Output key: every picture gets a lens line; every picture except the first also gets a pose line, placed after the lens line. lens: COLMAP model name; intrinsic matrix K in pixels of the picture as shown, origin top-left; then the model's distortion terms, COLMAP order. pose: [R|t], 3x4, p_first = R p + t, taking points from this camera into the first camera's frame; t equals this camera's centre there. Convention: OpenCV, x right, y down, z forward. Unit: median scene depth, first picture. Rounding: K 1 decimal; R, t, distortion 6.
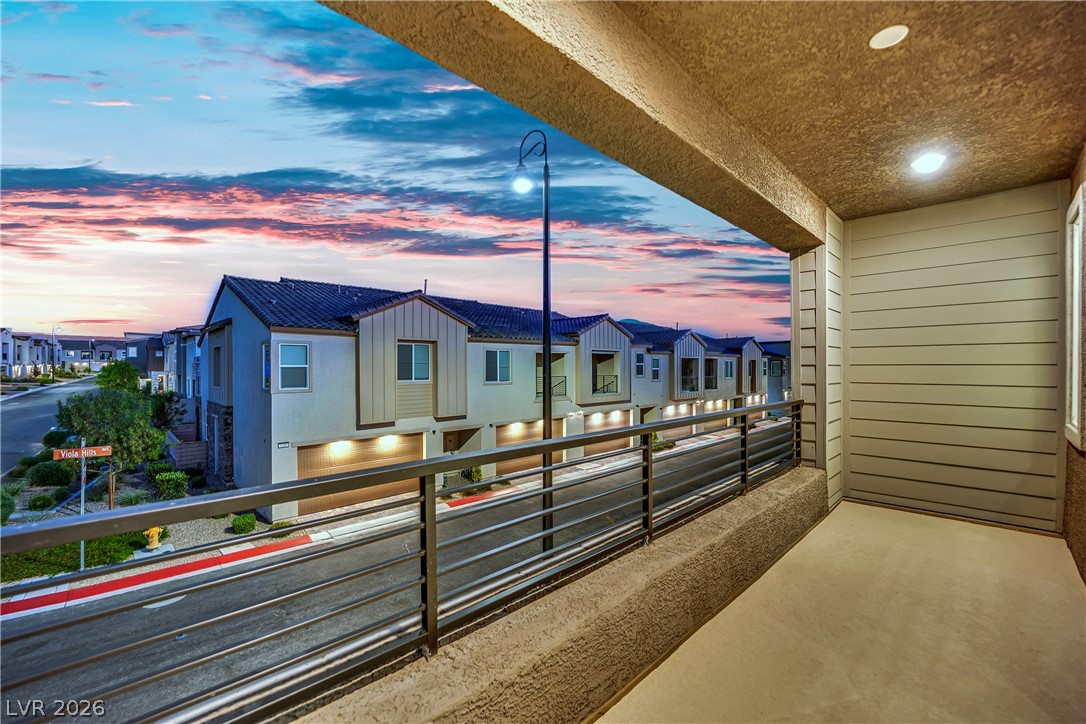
lens RADIAL K [[448.8, 0, 541.3], [0, 448.8, 370.2], [0, 0, 1]] dist [-0.012315, 0.000026]
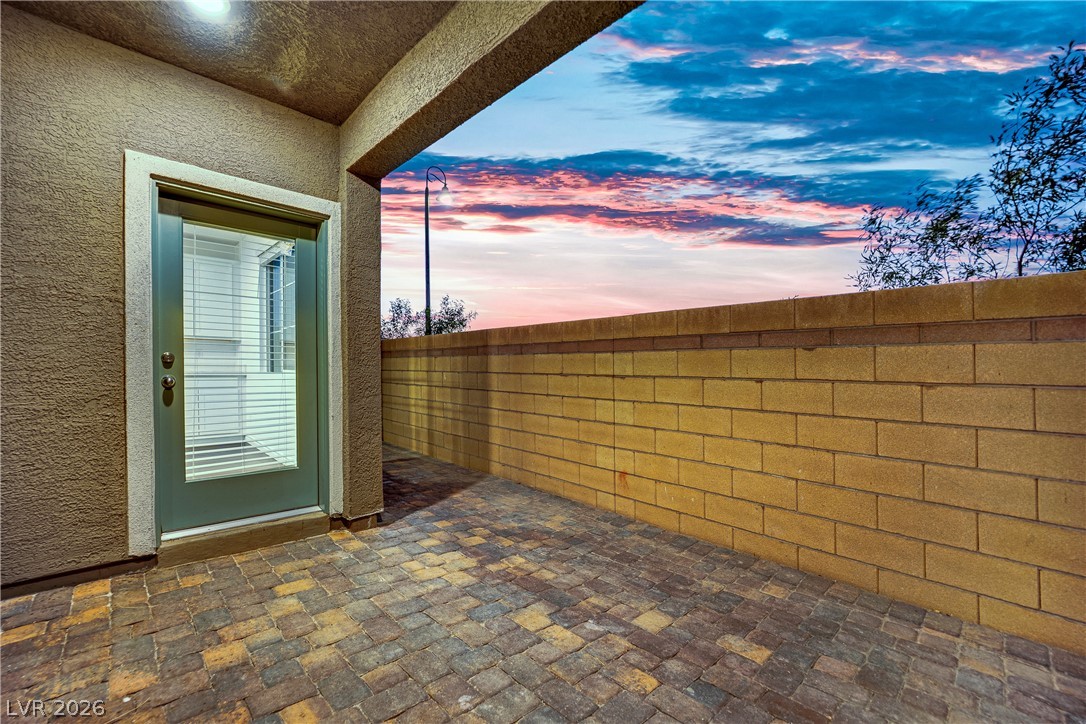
lens RADIAL K [[448.8, 0, 544.4], [0, 448.8, 369.5], [0, 0, 1]] dist [-0.012315, 0.000026]
pose [[0.999564, 0.000451, -0.029511, -0.672980], [-0.000432, 1.000000, 0.000638, -0.003544], [0.029512, -0.000625, 0.999564, 0.076462]]
